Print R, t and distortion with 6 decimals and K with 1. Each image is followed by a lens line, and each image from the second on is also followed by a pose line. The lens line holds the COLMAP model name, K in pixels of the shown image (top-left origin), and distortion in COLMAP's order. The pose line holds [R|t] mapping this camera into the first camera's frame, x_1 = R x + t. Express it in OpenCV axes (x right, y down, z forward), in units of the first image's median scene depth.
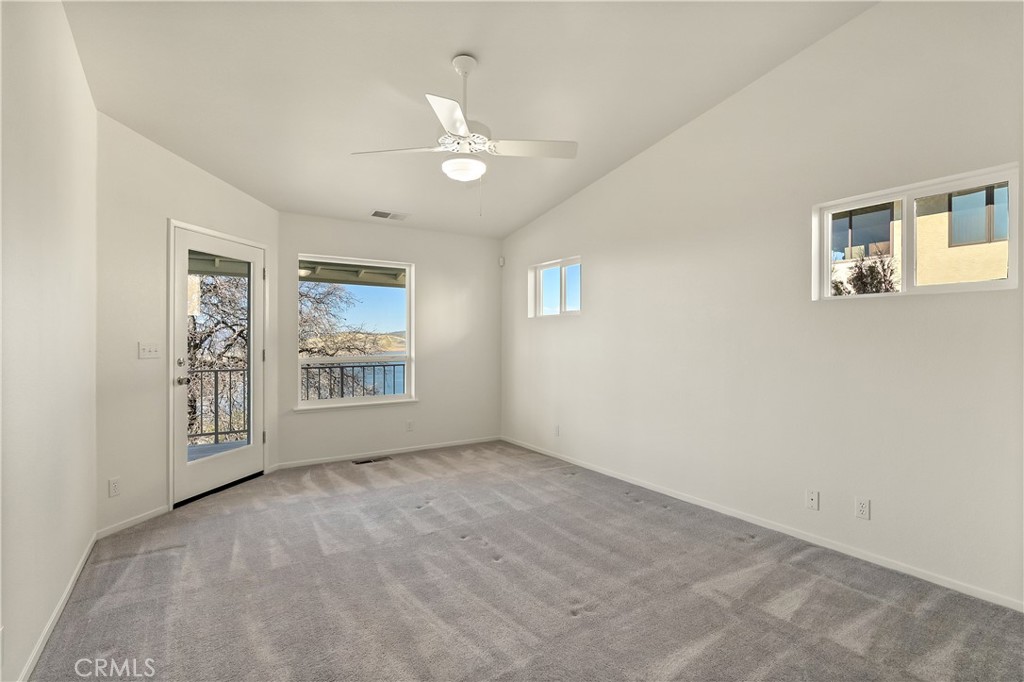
lens RADIAL K [[483.4, 0, 514.2], [0, 483.4, 339.3], [0, 0, 1]] dist [-0.006183, -0.000644]
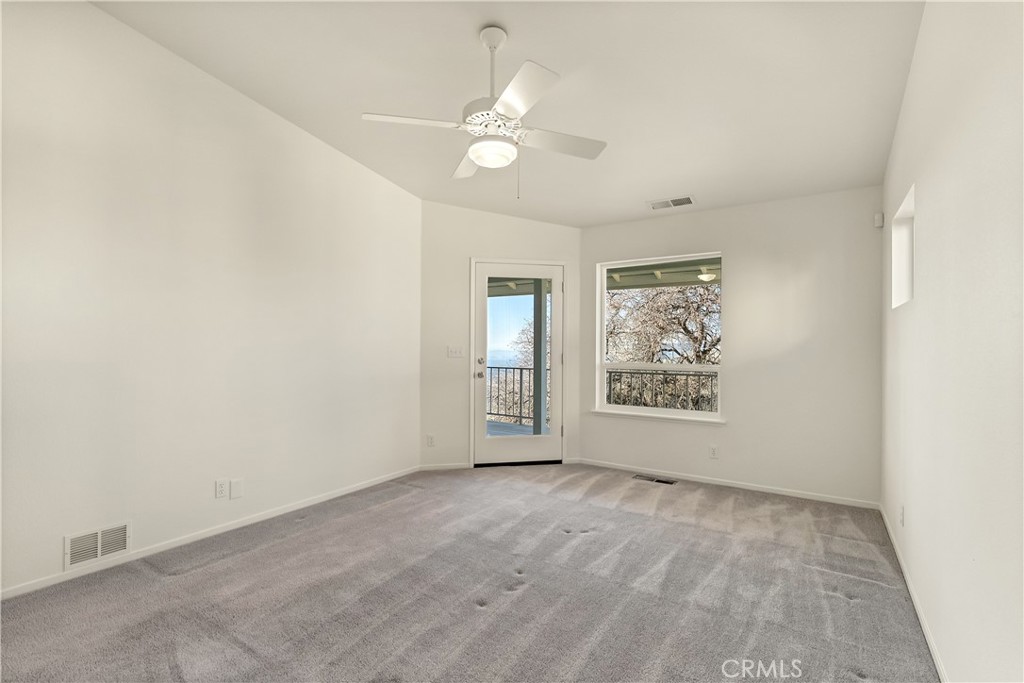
lens RADIAL K [[483.4, 0, 511.9], [0, 483.4, 340.4], [0, 0, 1]] dist [-0.006183, -0.000644]
pose [[0.383627, -0.001736, -0.923487, 0.545276], [-0.004188, 0.999985, -0.003619, -0.006169], [0.923479, 0.005256, 0.383614, 0.503744]]
